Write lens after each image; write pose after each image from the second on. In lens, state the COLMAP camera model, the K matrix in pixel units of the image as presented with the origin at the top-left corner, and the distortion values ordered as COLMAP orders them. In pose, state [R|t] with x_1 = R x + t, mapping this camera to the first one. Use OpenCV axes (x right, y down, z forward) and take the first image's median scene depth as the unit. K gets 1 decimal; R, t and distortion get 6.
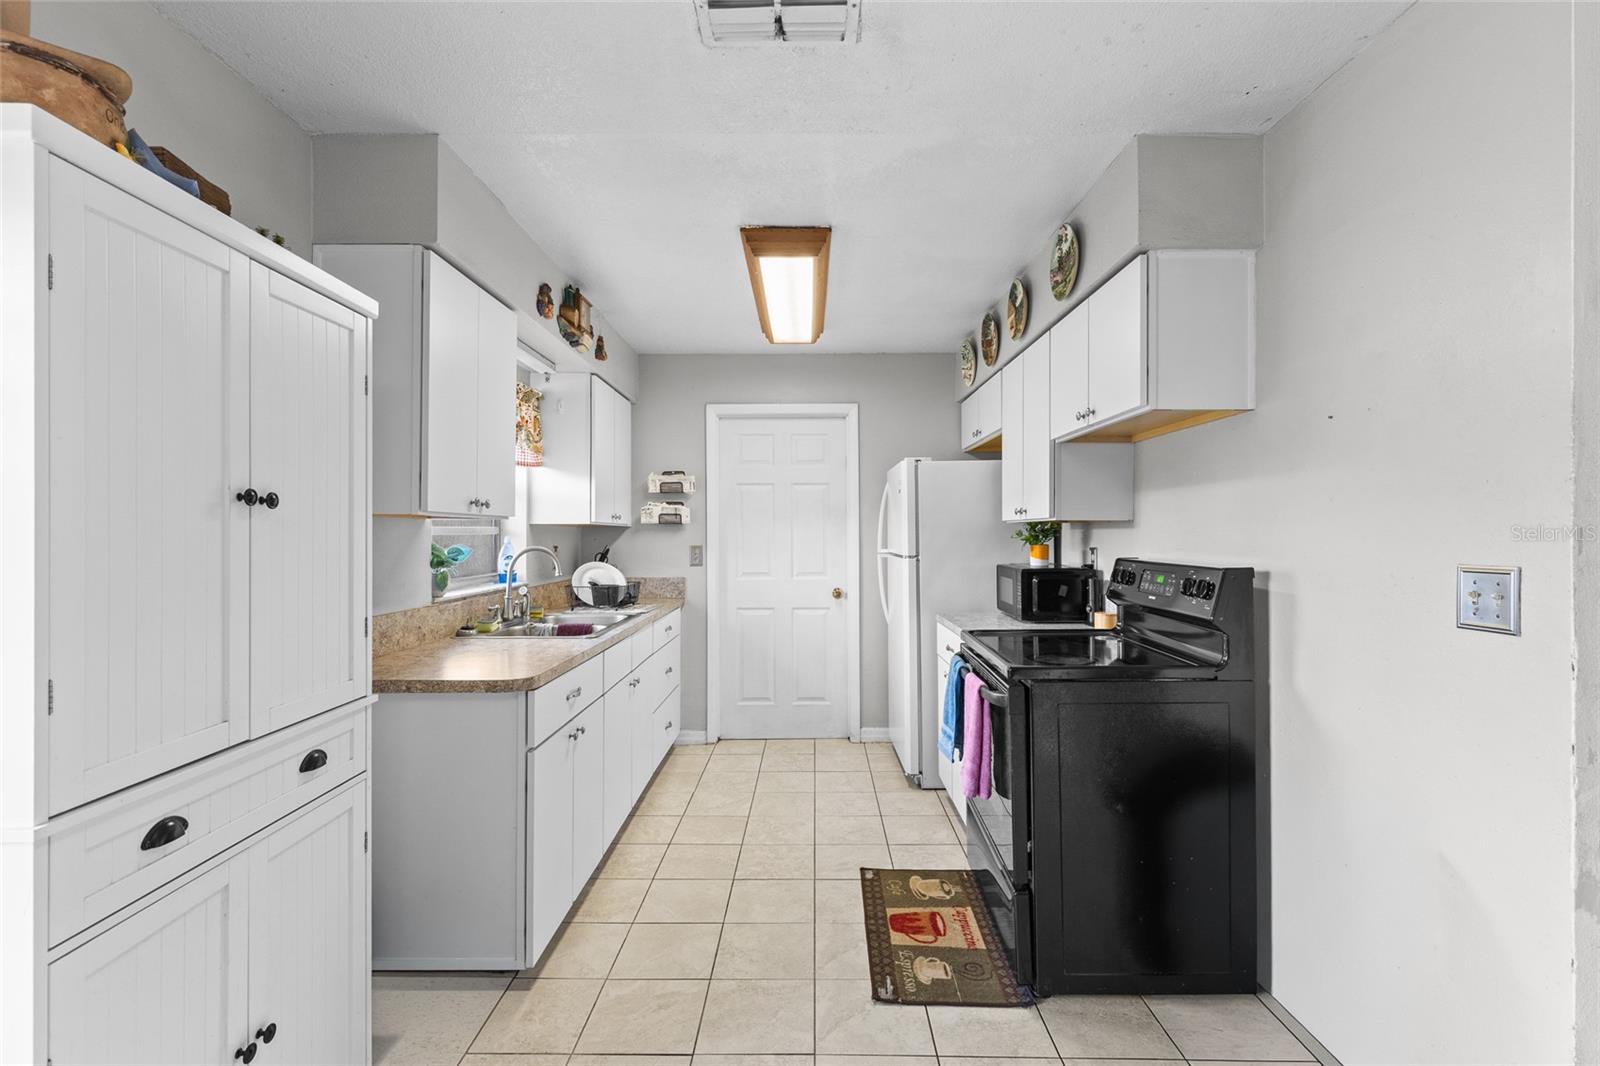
lens RADIAL K [[723.9, 0, 805.5], [0, 723.9, 529.4], [0, 0, 1]] dist [0.007994, -0.001727]
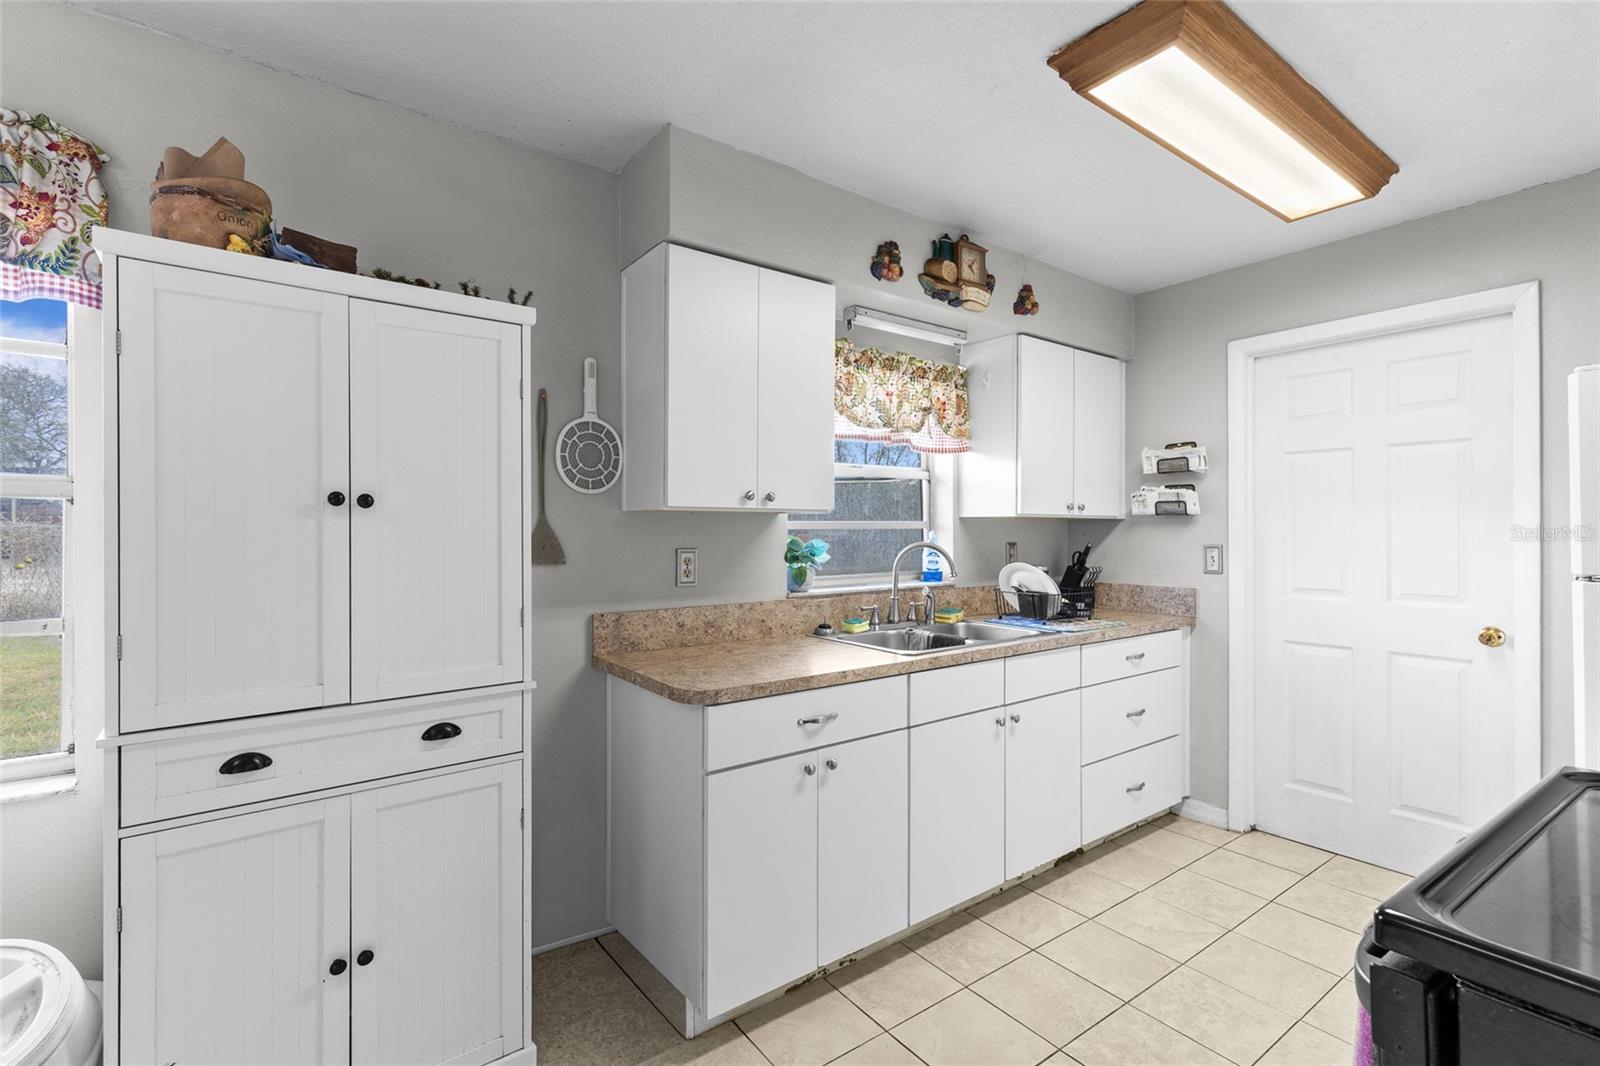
lens RADIAL K [[723.9, 0, 804.1], [0, 723.9, 528.5], [0, 0, 1]] dist [0.007994, -0.001727]
pose [[0.595420, 0.001885, -0.803413, 0.234622], [0.004851, 0.999971, 0.005942, 0.000178], [0.803400, -0.007435, 0.595393, 0.332199]]
